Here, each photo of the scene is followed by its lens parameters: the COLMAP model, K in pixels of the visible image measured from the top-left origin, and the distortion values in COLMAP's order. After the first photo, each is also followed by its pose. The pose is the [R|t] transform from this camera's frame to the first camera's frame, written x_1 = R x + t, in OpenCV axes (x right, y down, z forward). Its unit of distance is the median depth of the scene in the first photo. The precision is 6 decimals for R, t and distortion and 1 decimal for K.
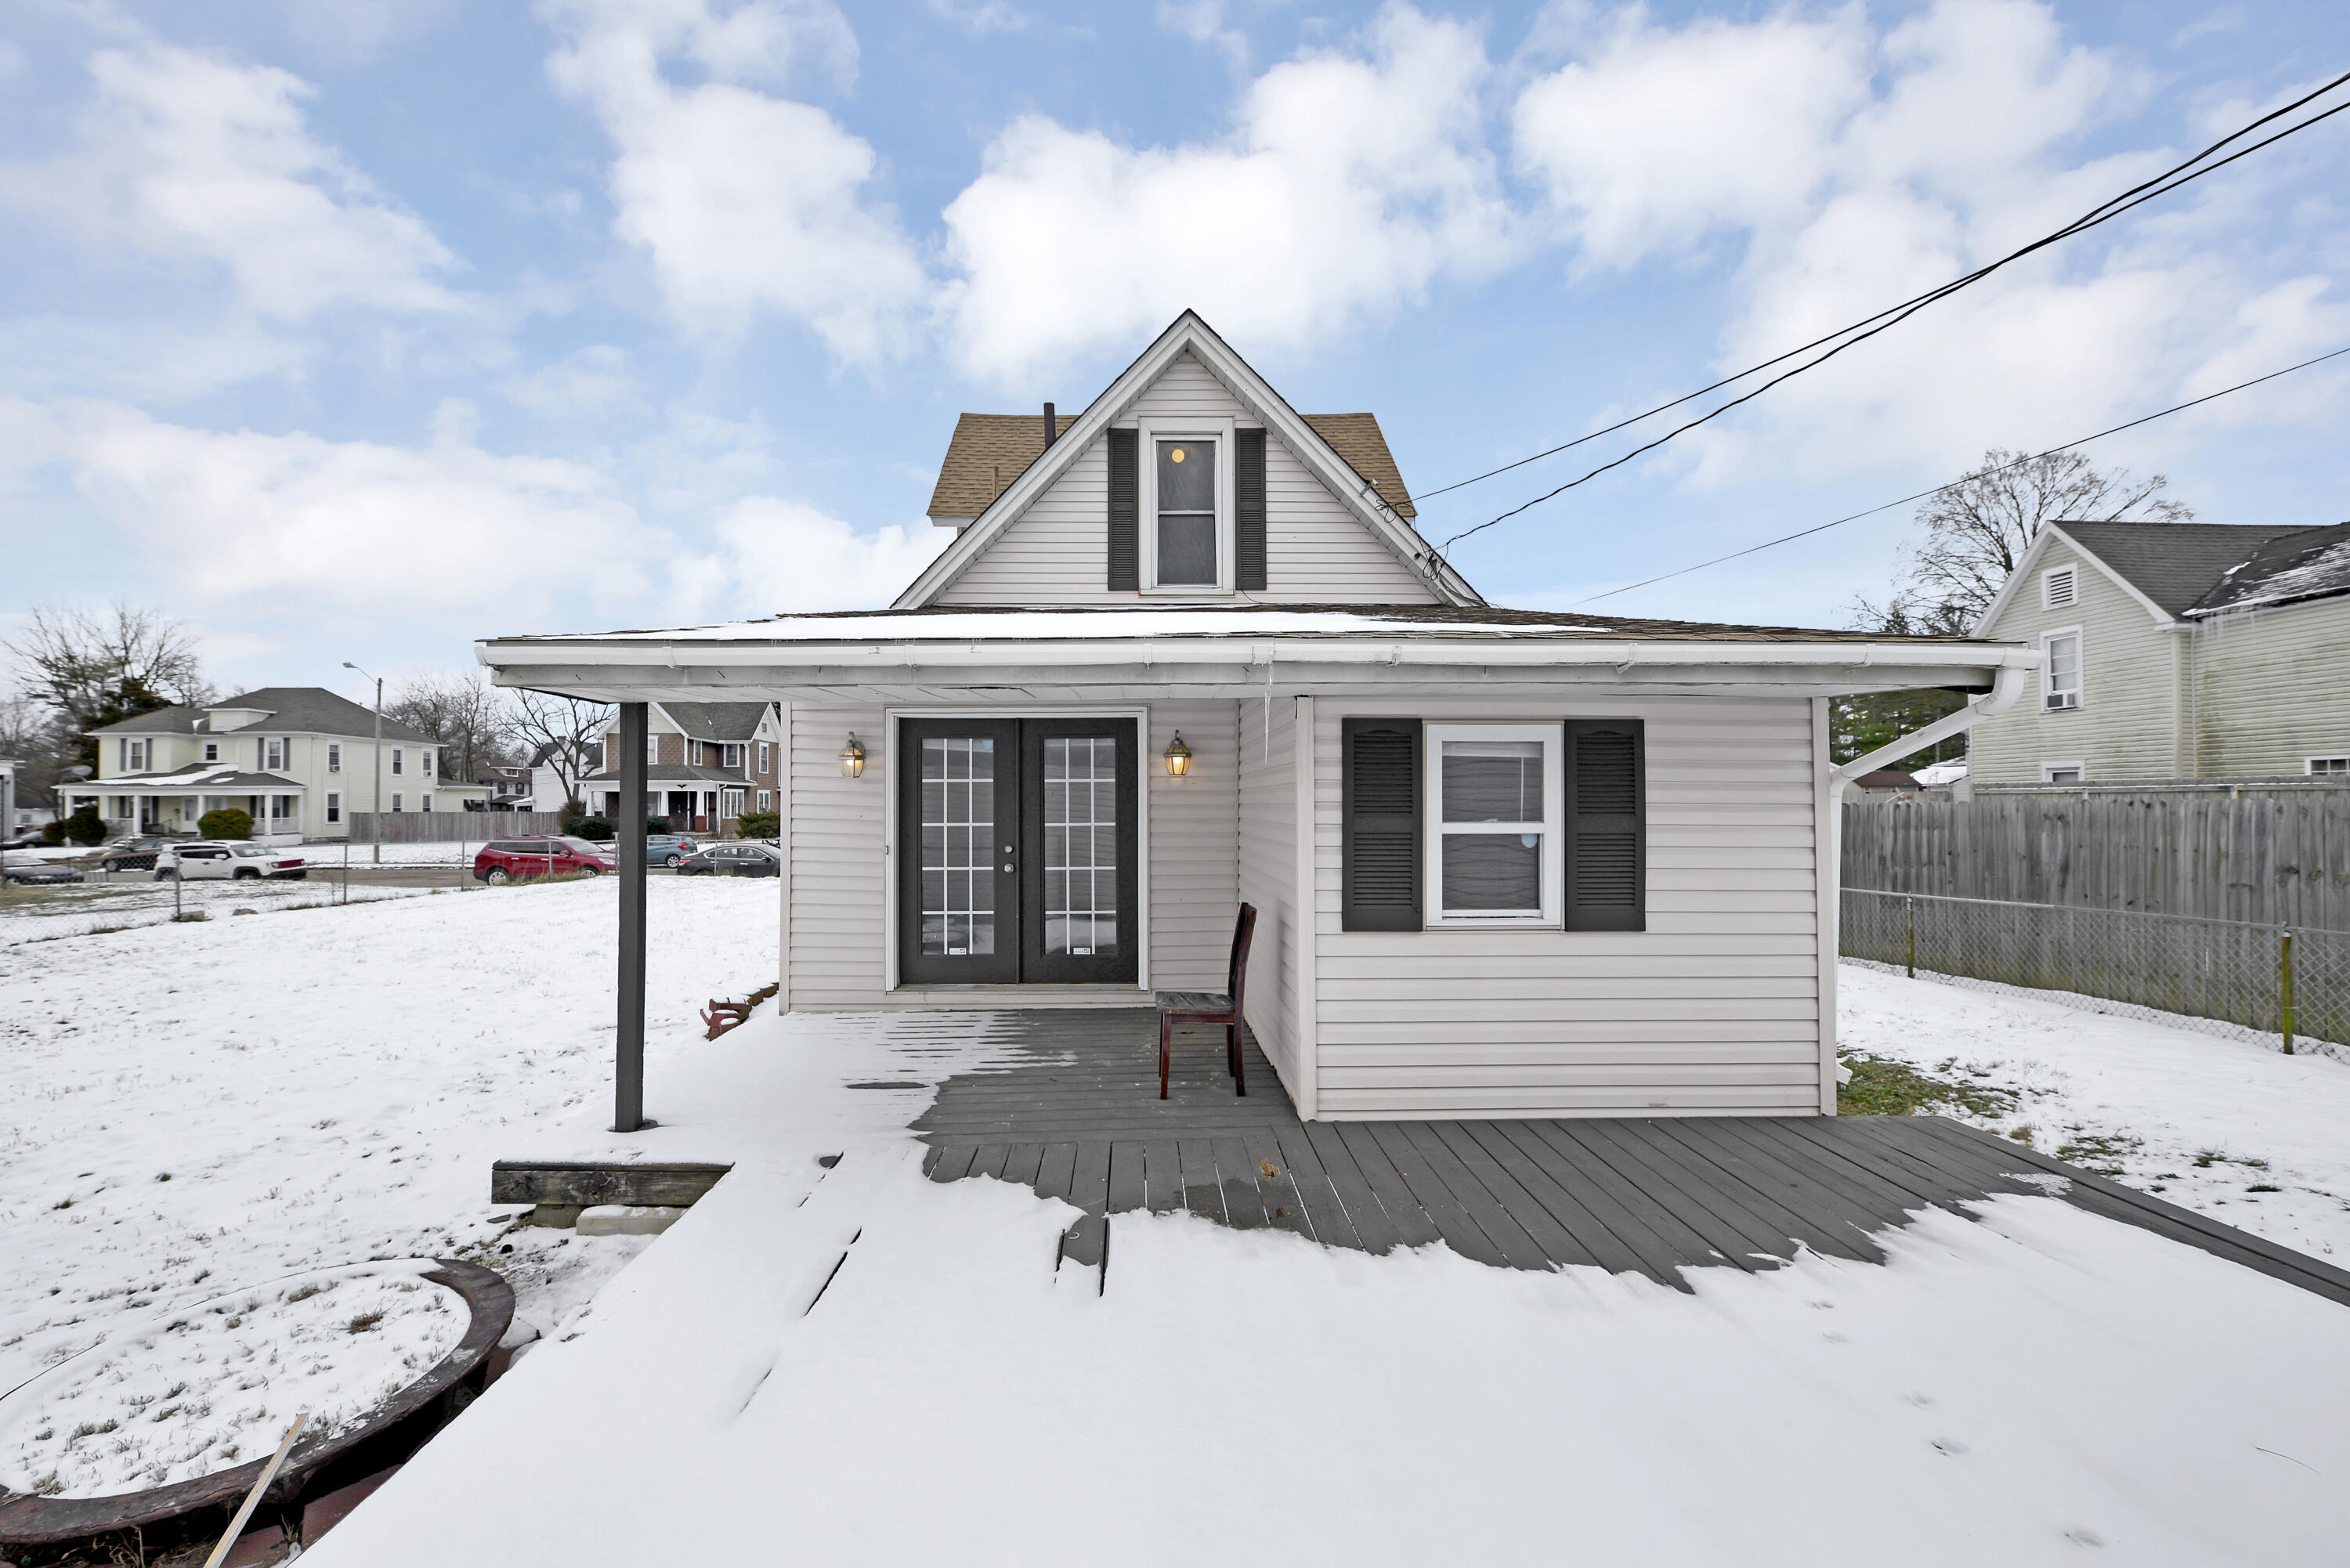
lens RADIAL K [[951.8, 0, 1171.8], [0, 951.8, 792.8], [0, 0, 1]] dist [0.000017, 0.000013]
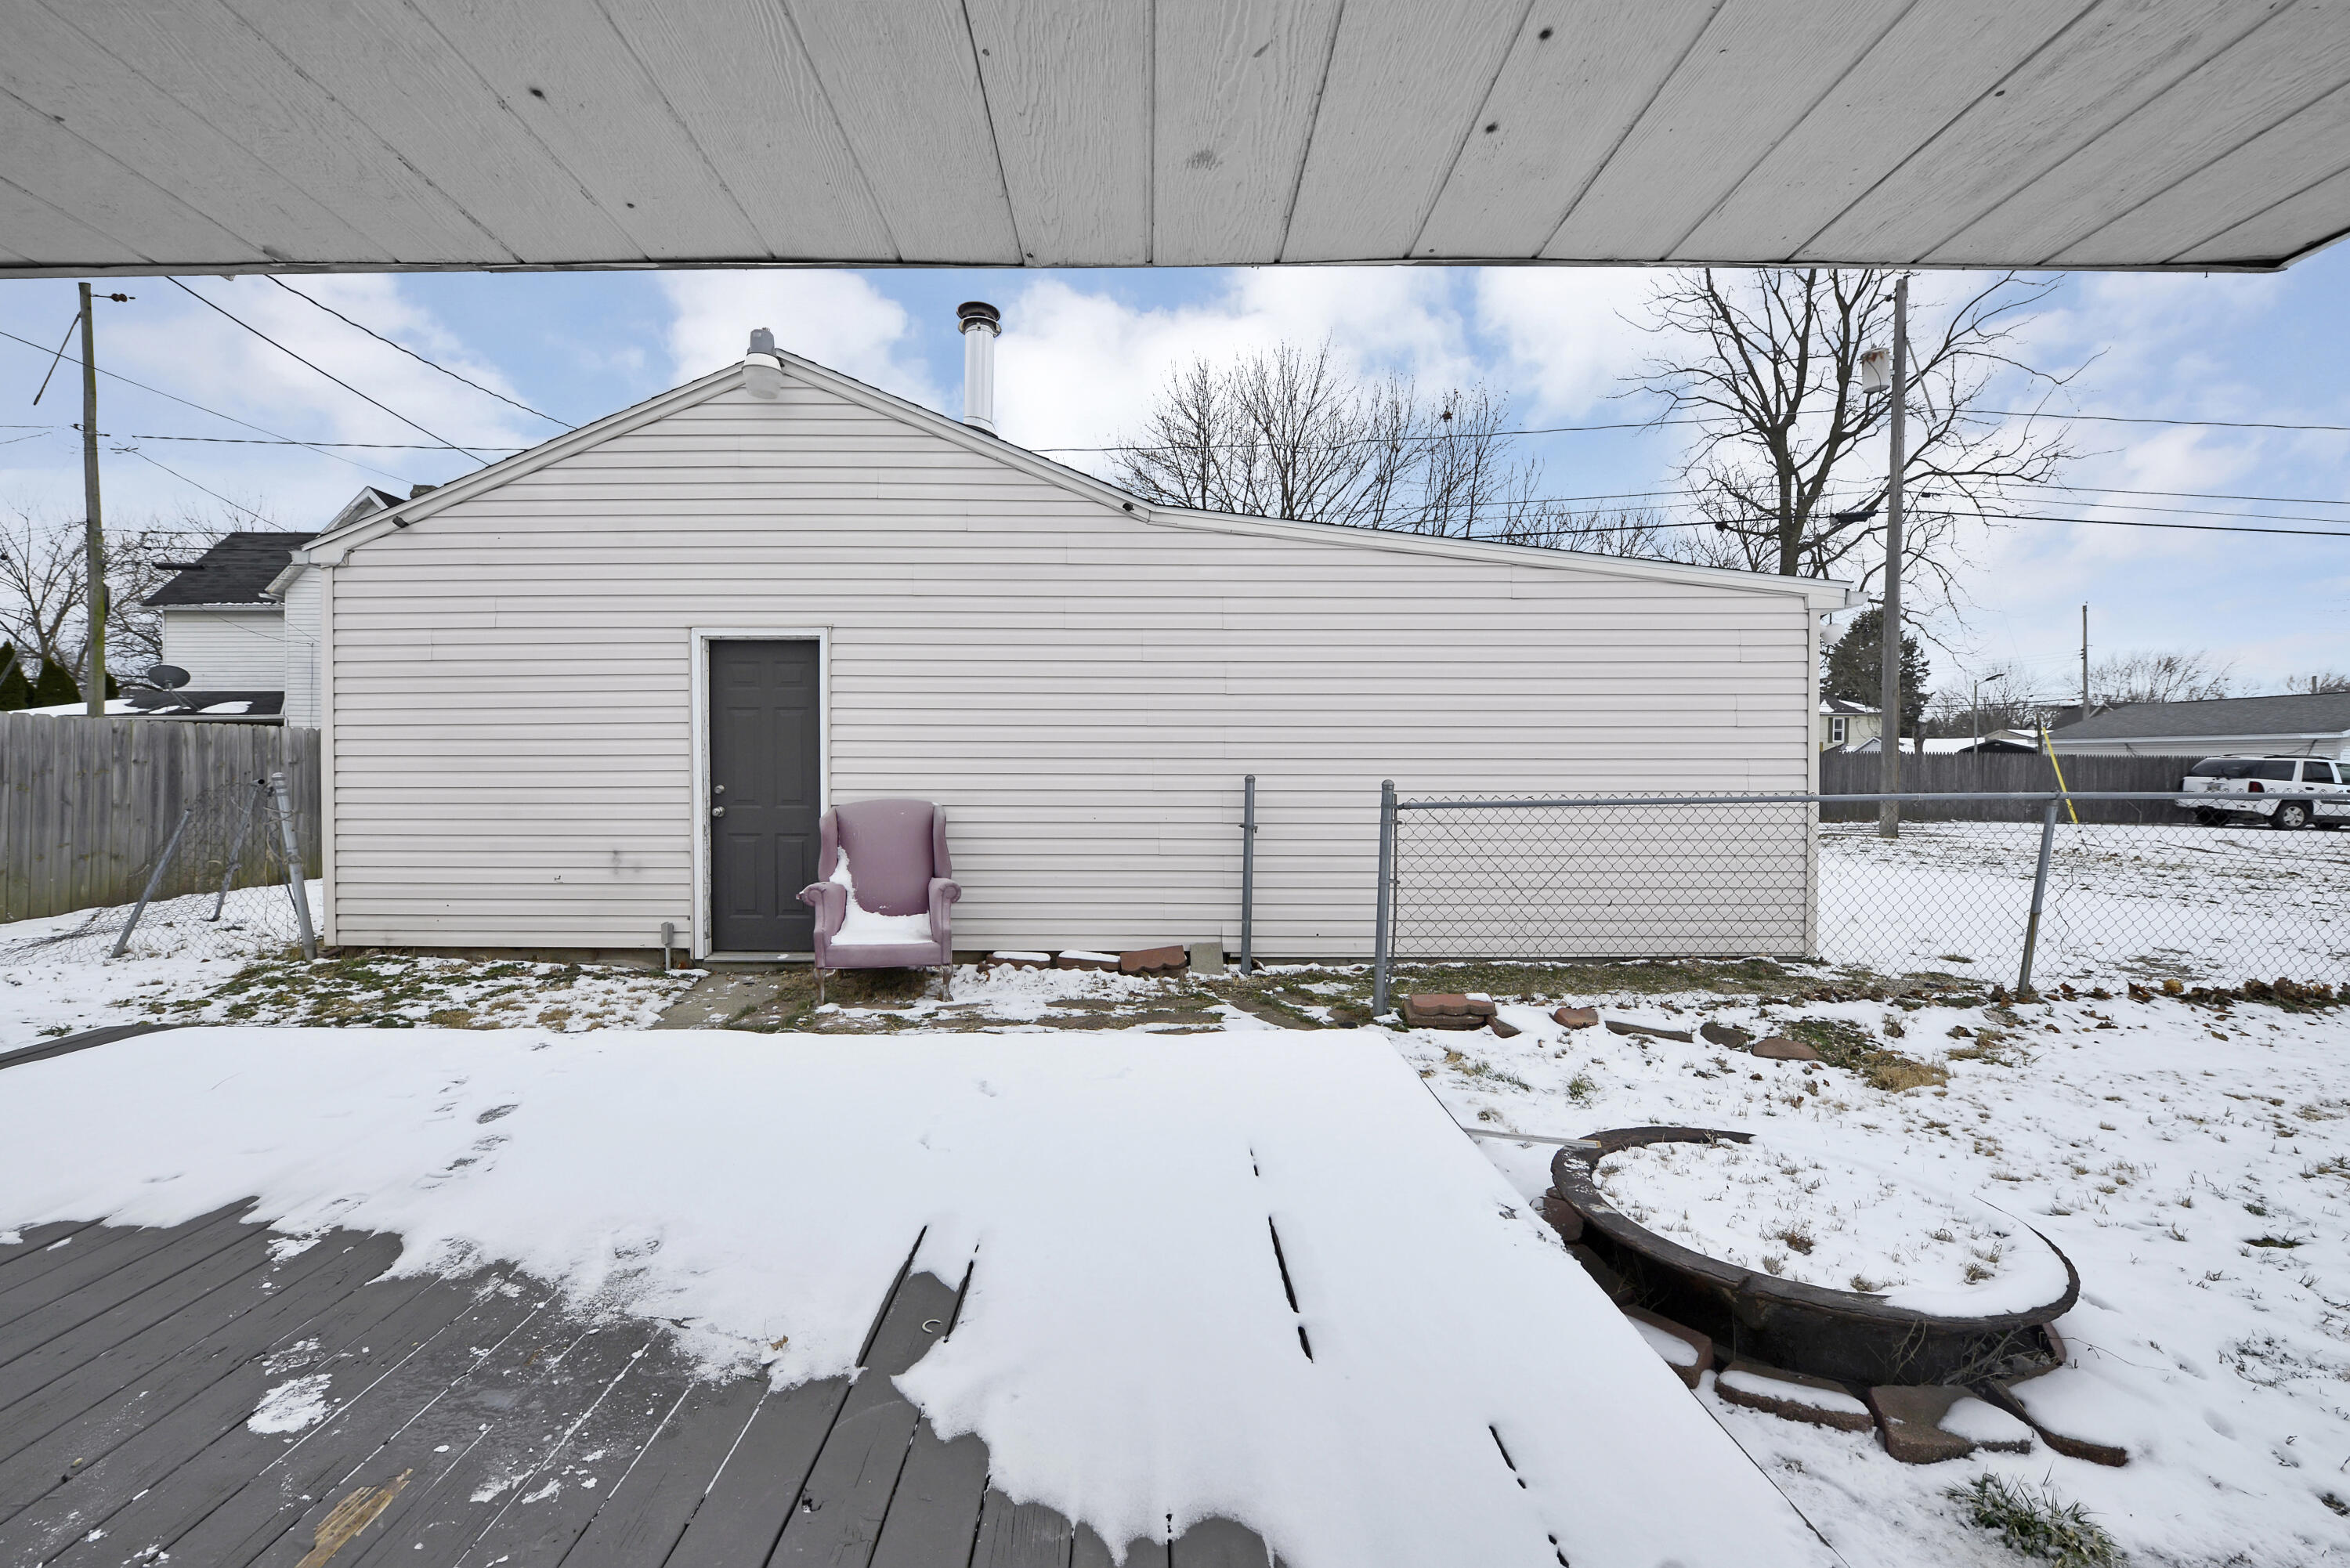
lens RADIAL K [[951.8, 0, 1167.9], [0, 951.8, 784.6], [0, 0, 1]] dist [0.000017, 0.000013]
pose [[-0.999964, 0.003500, 0.007670, -0.247309], [0.003533, 0.999985, 0.004275, 0.121930], [-0.007655, 0.004302, -0.999961, 1.539981]]
